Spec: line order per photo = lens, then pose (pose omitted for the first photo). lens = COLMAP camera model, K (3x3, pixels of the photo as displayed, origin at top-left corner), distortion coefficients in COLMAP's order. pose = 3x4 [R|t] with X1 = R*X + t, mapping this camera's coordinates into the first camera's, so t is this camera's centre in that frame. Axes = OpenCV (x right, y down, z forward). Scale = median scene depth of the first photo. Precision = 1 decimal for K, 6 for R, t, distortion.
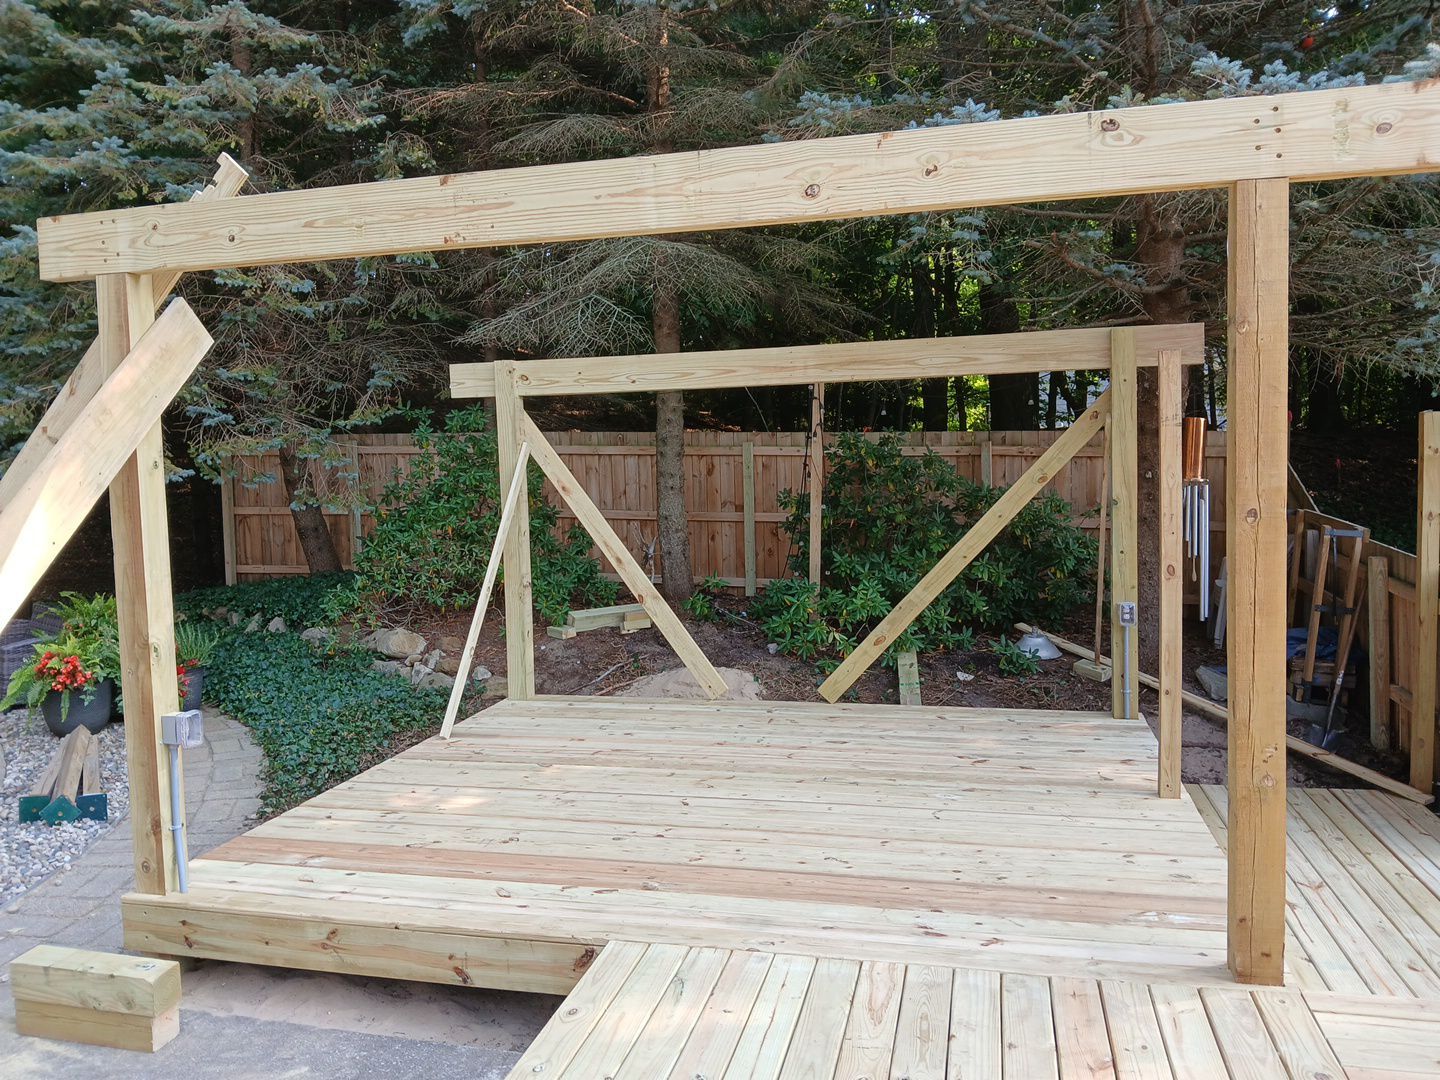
lens RADIAL K [[1111.0, 0, 714.2], [0, 1111.0, 532.6], [0, 0, 1]] dist [0.027709, -0.058598]
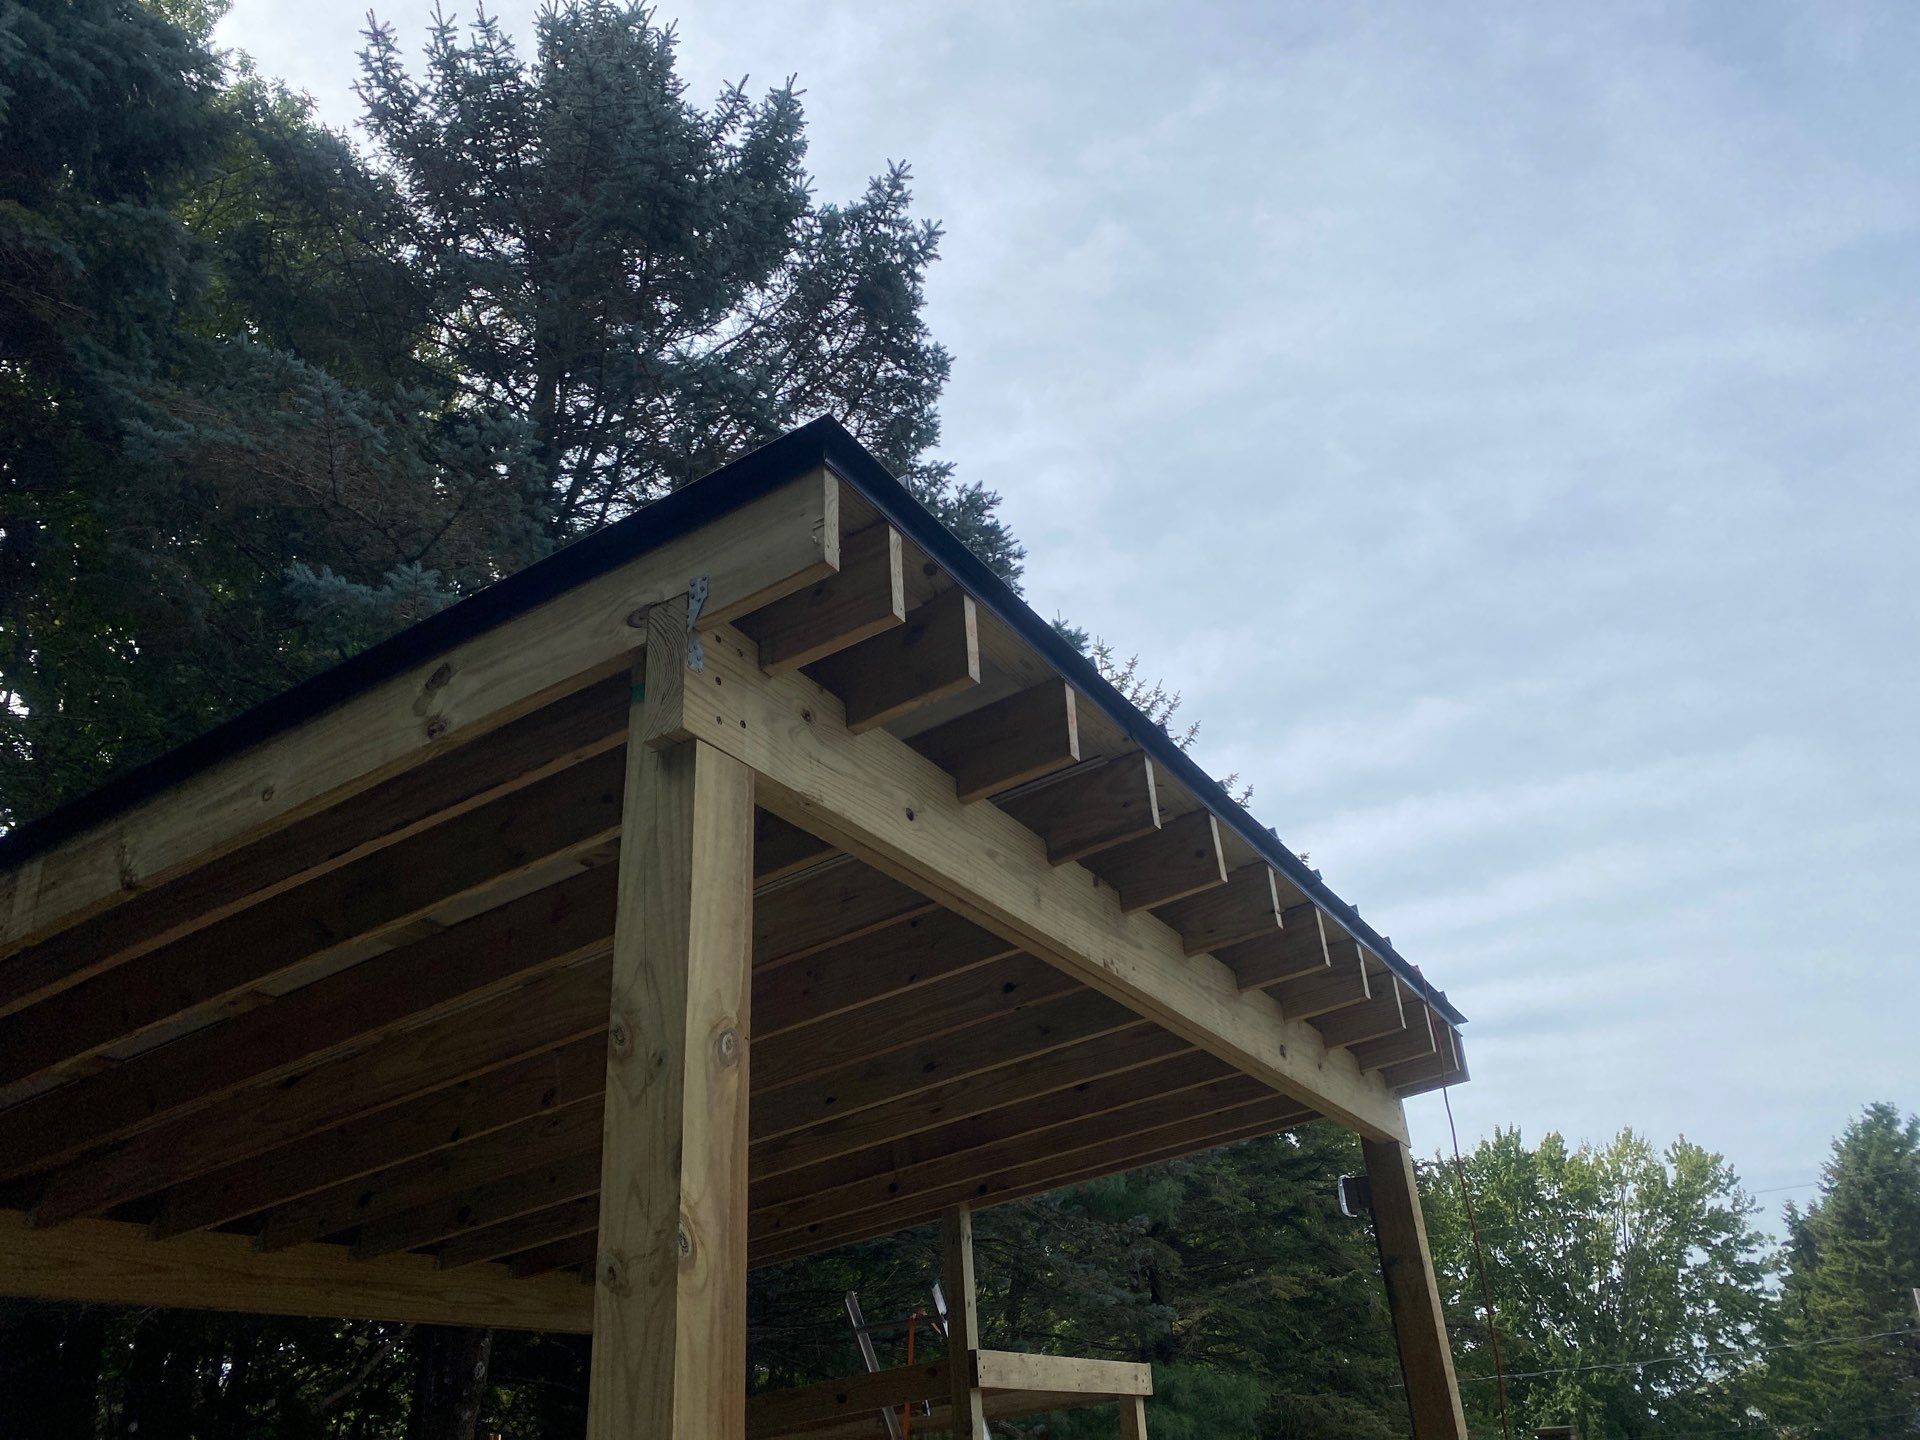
lens RADIAL K [[1462.6, 0, 960.0], [0, 1462.6, 720.0], [0, 0, 1]] dist [0.002894, 0.001480]
pose [[0.272339, 0.459108, 0.845607, -0.586205], [0.121332, 0.855425, -0.503515, 0.020667], [-0.954521, 0.239726, 0.177261, 0.496092]]
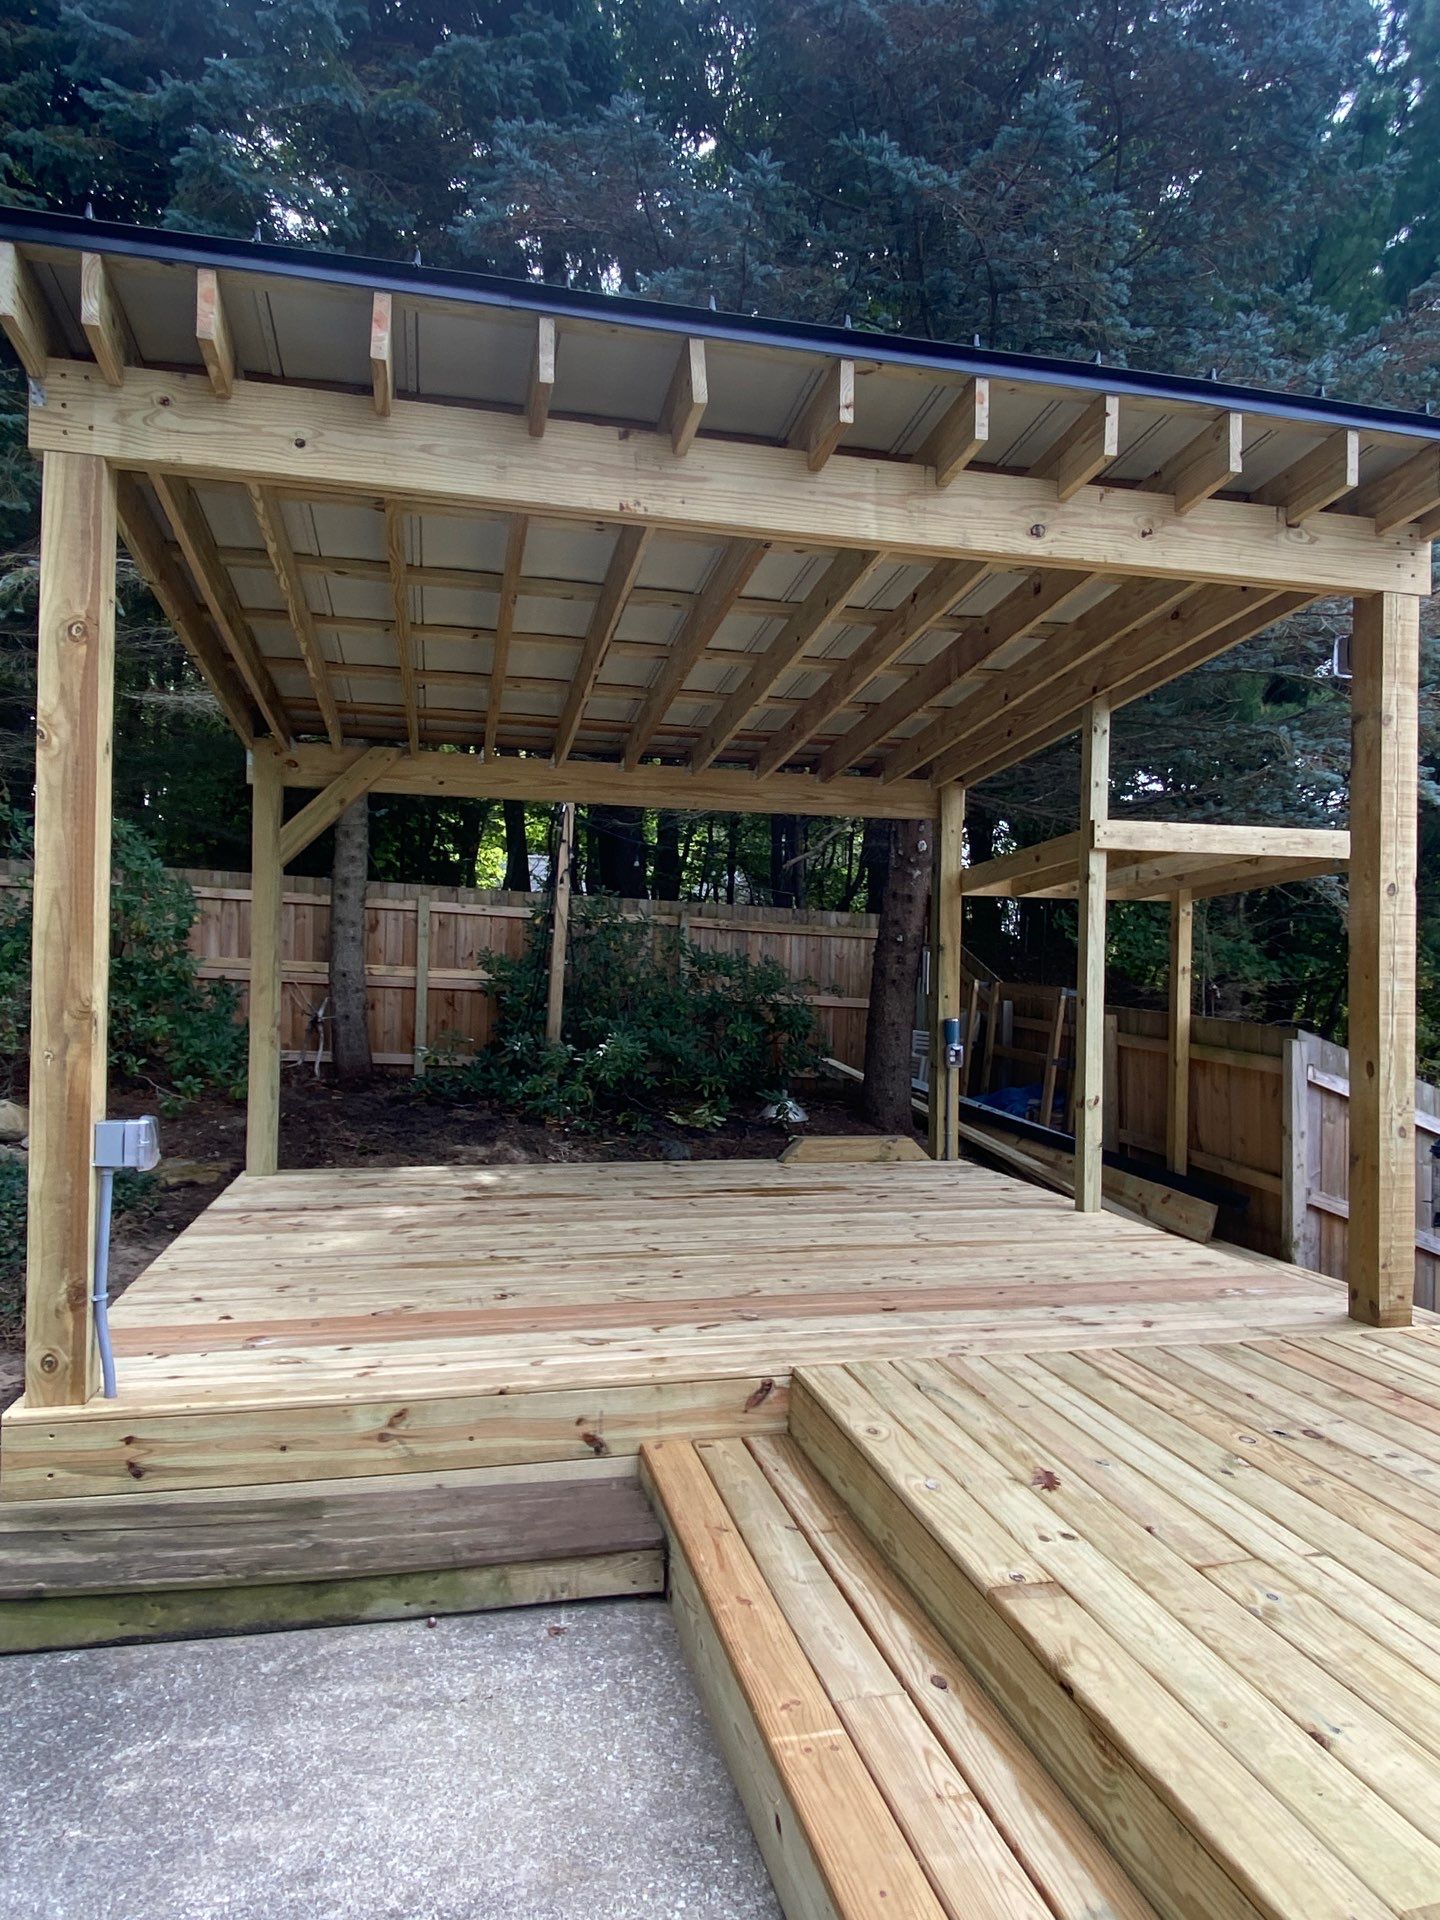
lens RADIAL K [[1188.0, 0, 725.3], [0, 1188.0, 967.0], [0, 0, 1]] dist [0.060310, -0.051758]
pose [[0.886210, 0.046800, 0.460914, -0.311165], [-0.010165, 0.996609, -0.081649, 0.078977], [-0.463173, 0.067673, 0.883681, 0.120289]]
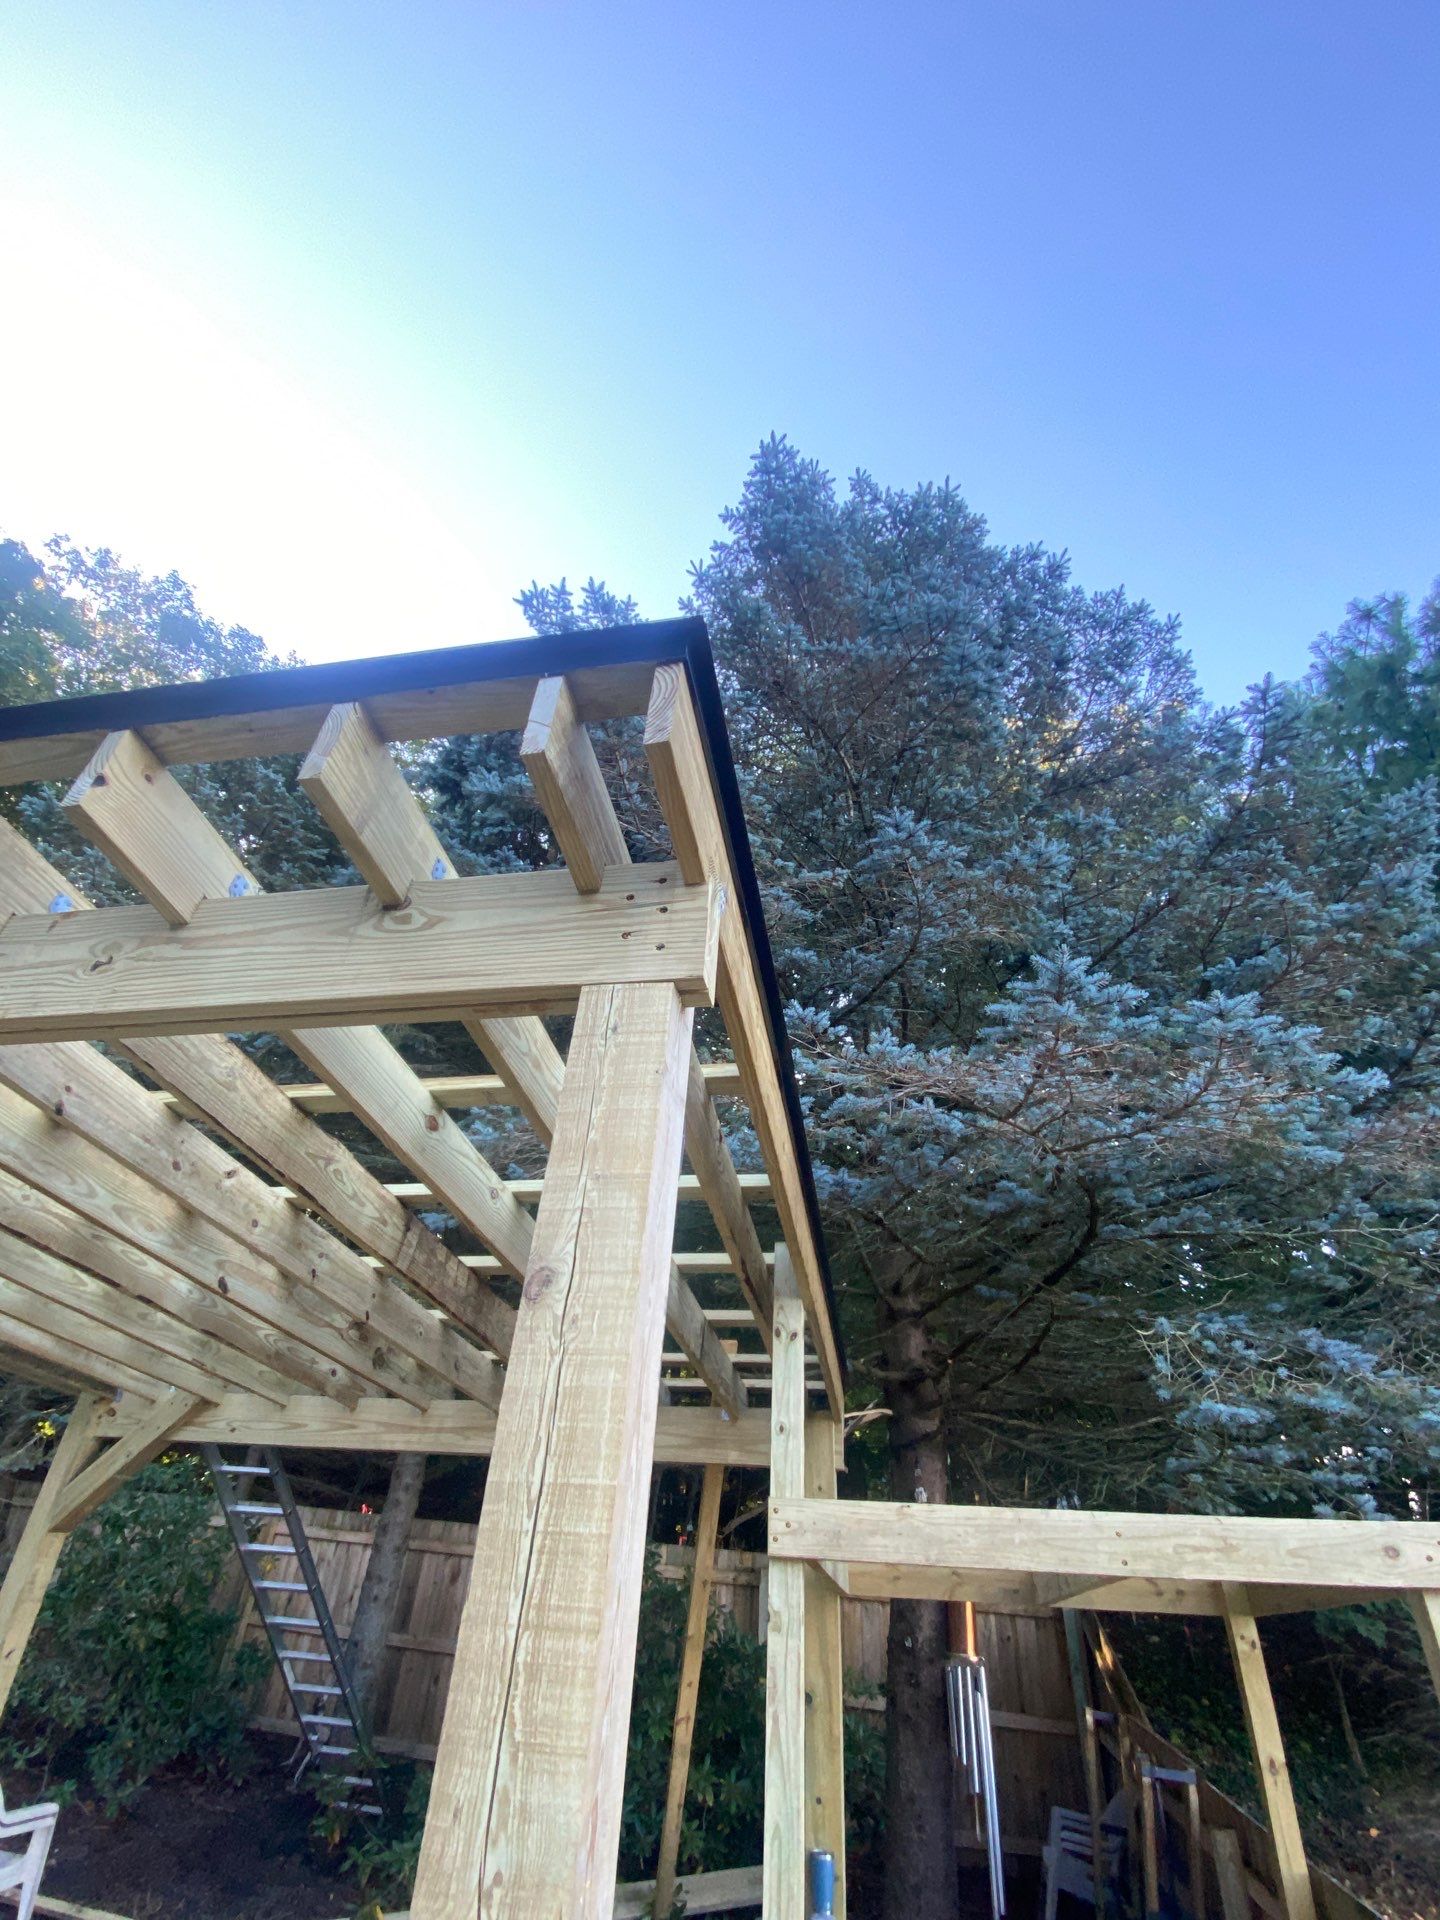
lens RADIAL K [[835.1, 0, 720.0], [0, 835.1, 960.0], [0, 0, 1]] dist [0.009512, -0.015688]
pose [[0.994807, 0.101456, 0.008160, 0.246703], [-0.072962, 0.766713, -0.637830, -0.041865], [-0.070968, 0.633922, 0.770134, 0.326964]]
